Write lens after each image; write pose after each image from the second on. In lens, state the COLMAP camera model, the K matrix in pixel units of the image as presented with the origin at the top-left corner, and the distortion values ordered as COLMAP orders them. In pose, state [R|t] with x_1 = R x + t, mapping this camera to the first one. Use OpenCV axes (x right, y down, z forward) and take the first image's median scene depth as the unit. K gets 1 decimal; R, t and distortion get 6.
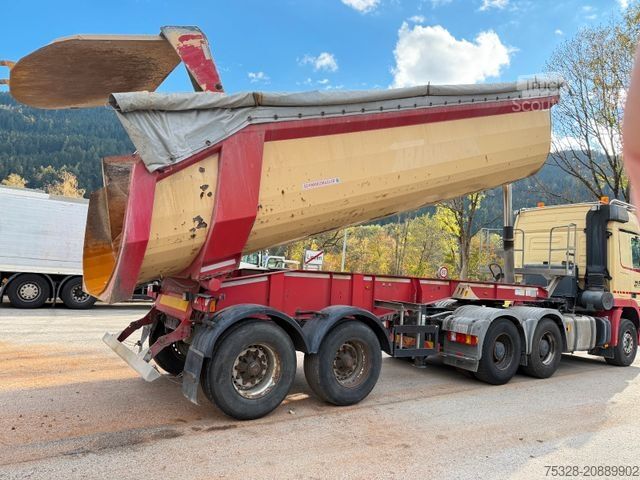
lens RADIAL K [[446.3, 0, 347.6], [0, 446.3, 241.8], [0, 0, 1]] dist [0.002645, -0.043150]
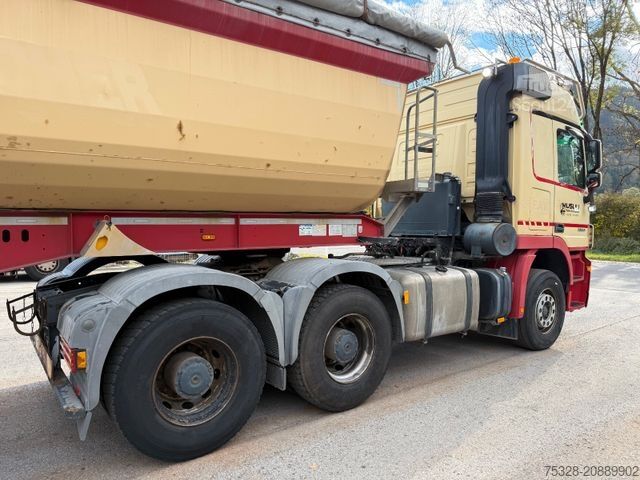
lens RADIAL K [[453.0, 0, 340.4], [0, 453.0, 246.8], [0, 0, 1]] dist [0.001430, -0.001520]
pose [[0.998331, -0.048739, 0.030986, 0.354338], [0.044618, 0.991519, 0.122060, 0.062509], [-0.036672, -0.120474, 0.992039, 0.436919]]
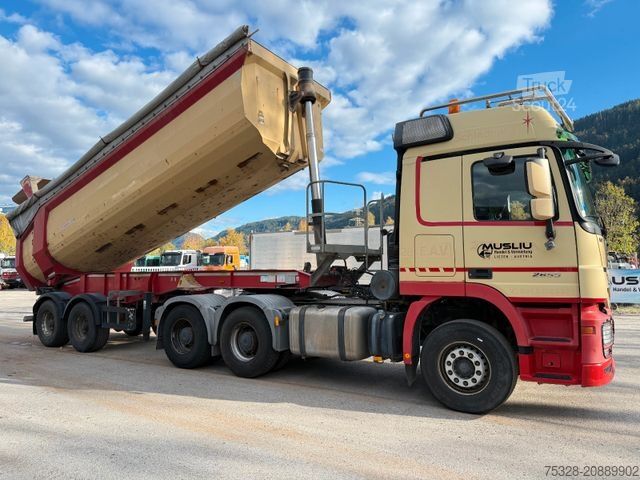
lens RADIAL K [[439.7, 0, 320.0], [0, 439.7, 240.0], [0, 0, 1]] dist [0.005953, -0.001413]
pose [[0.399627, -0.130345, -0.907363, 1.076066], [0.110958, 0.989439, -0.093267, 0.114465], [0.909938, -0.063407, 0.409869, 0.658879]]
